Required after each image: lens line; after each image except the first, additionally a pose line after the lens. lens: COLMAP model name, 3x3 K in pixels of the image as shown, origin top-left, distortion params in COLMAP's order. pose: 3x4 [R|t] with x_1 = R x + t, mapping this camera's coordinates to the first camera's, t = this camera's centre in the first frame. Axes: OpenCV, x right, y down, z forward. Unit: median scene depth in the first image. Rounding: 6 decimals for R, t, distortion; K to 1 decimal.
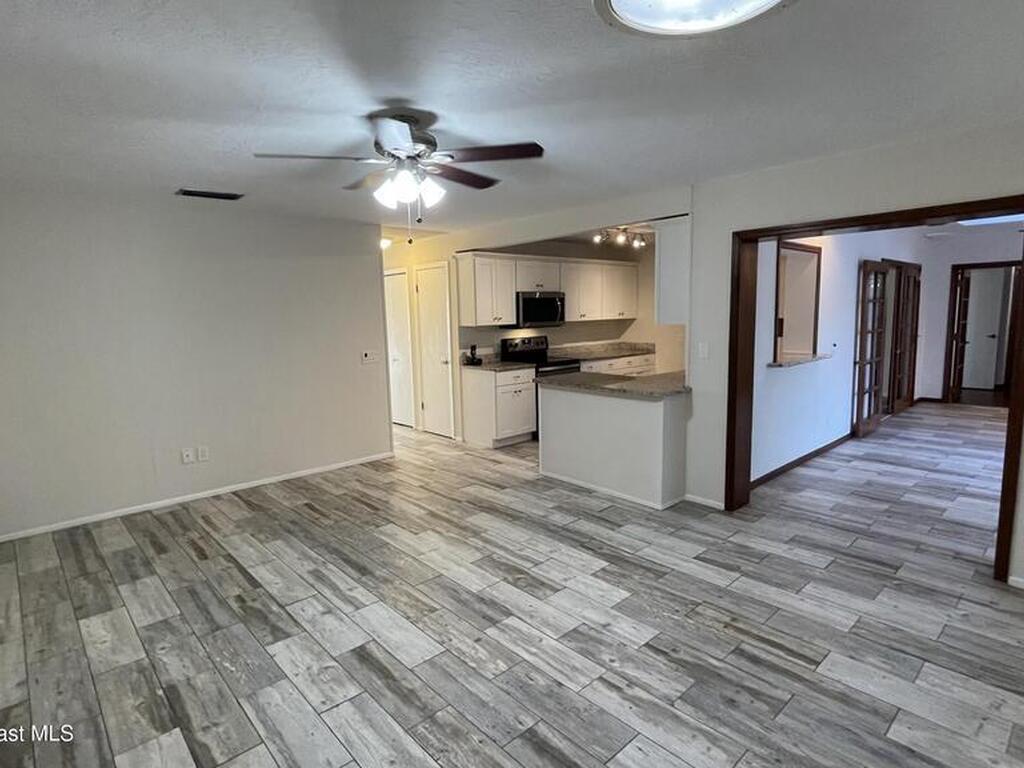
lens RADIAL K [[552.0, 0, 509.4], [0, 552.0, 384.1], [0, 0, 1]] dist [-0.000629, -0.001768]
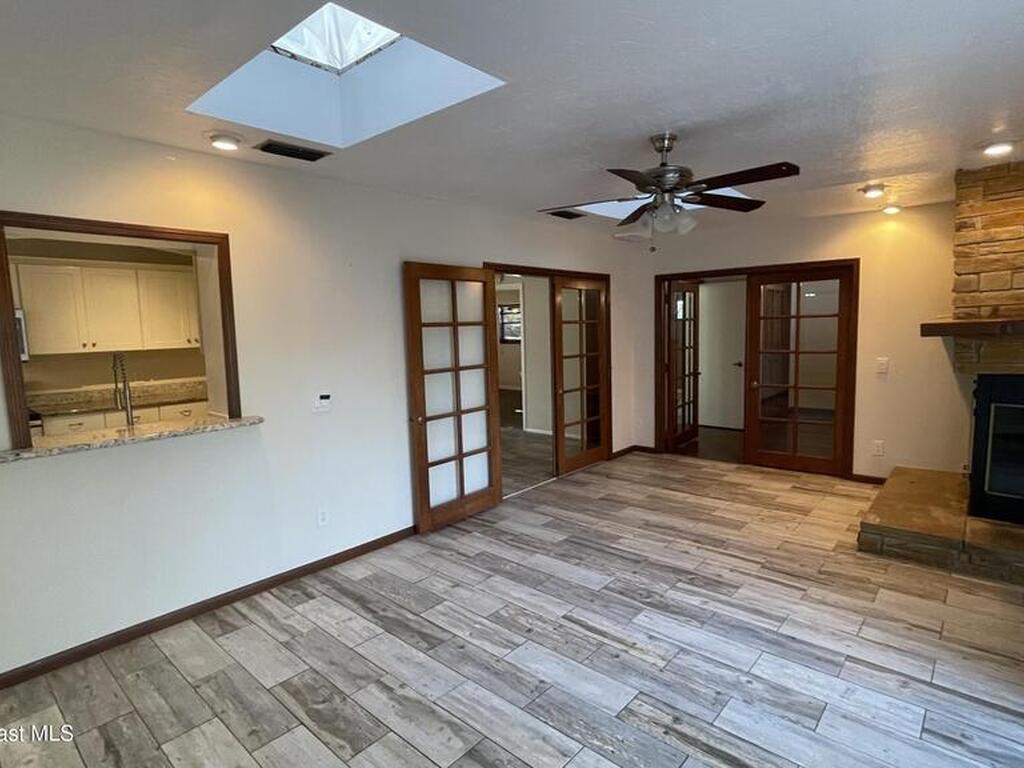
lens RADIAL K [[552.0, 0, 509.4], [0, 552.0, 384.1], [0, 0, 1]] dist [-0.000629, -0.001768]
pose [[0.994138, -0.012187, 0.107432, 1.235576], [0.015144, 0.999527, -0.026756, -0.111657], [-0.107055, 0.028226, 0.993852, 0.622029]]
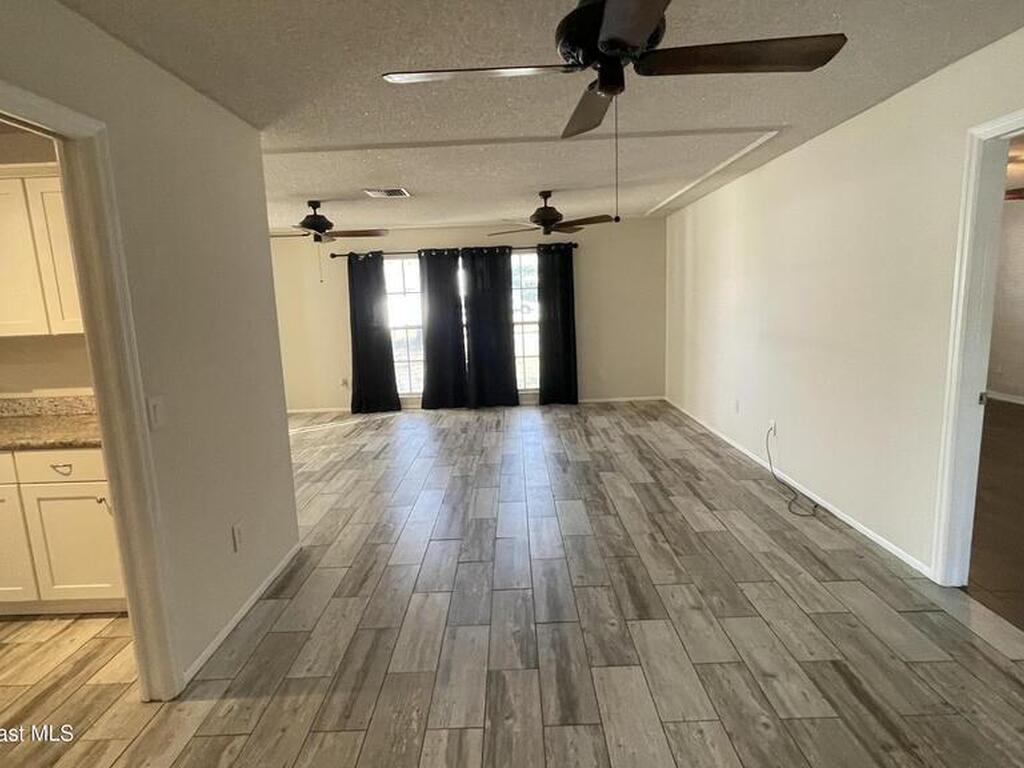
lens RADIAL K [[551.4, 0, 512.0], [0, 551.4, 384.0], [0, 0, 1]] dist [0.000905, -0.003058]
pose [[0.732046, 0.102162, -0.673552, 1.444087], [-0.068142, 0.994714, 0.076816, -0.301159], [0.677839, -0.010336, 0.735137, 2.134128]]
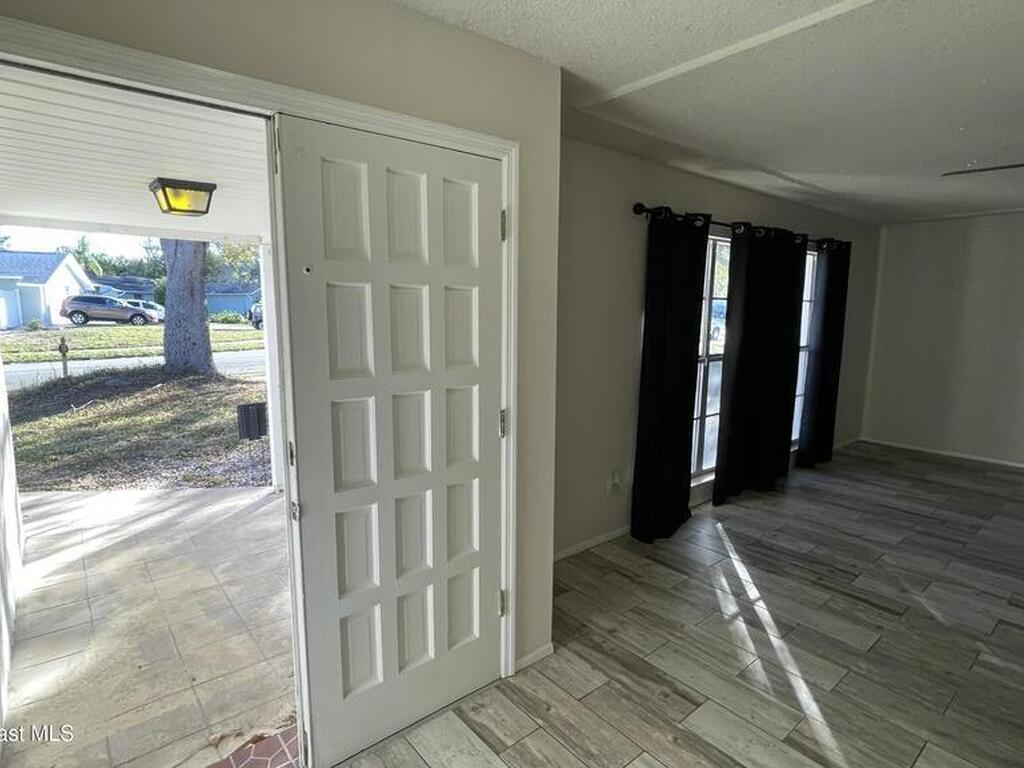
lens RADIAL K [[562.2, 0, 524.0], [0, 562.2, 383.4], [0, 0, 1]] dist [0.029066, -0.000592]
pose [[0.999164, 0.039242, -0.011502, -0.747134], [-0.039079, 0.999136, 0.014141, -0.283117], [0.012047, -0.013679, 0.999834, 2.241415]]
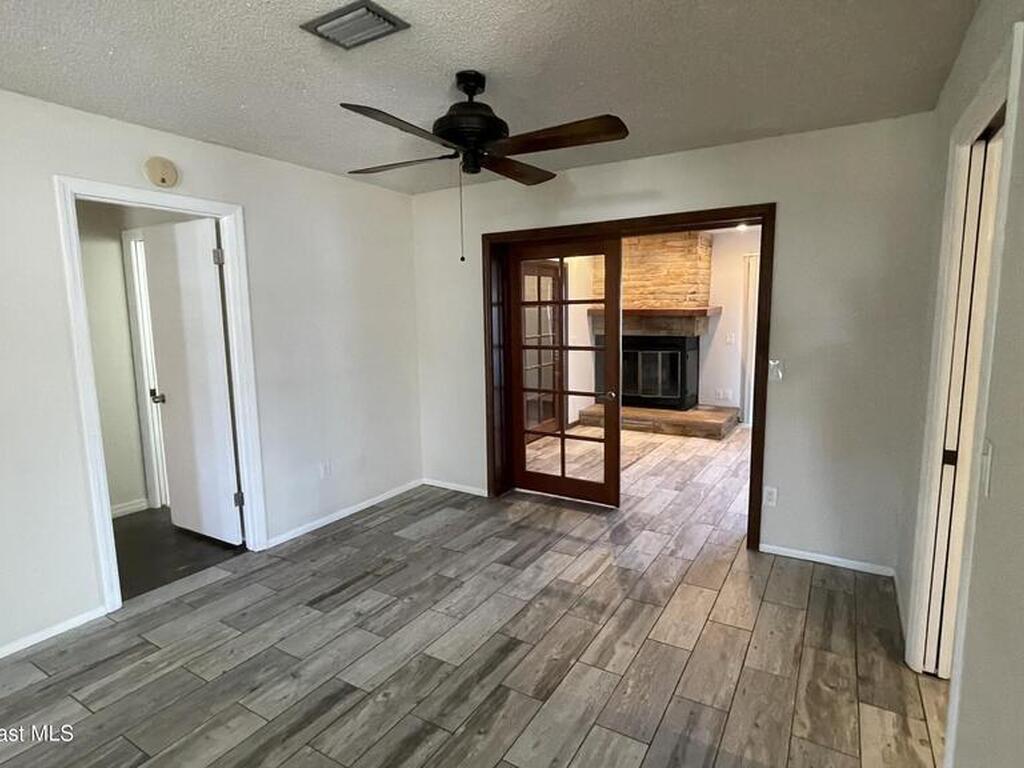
lens RADIAL K [[551.4, 0, 512.0], [0, 551.4, 384.0], [0, 0, 1]] dist [0.000905, -0.003058]
pose [[-0.273445, -0.097685, 0.956915, 0.461806], [0.146566, 0.978982, 0.141820, -0.356007], [-0.950656, 0.179031, -0.253380, 2.723751]]
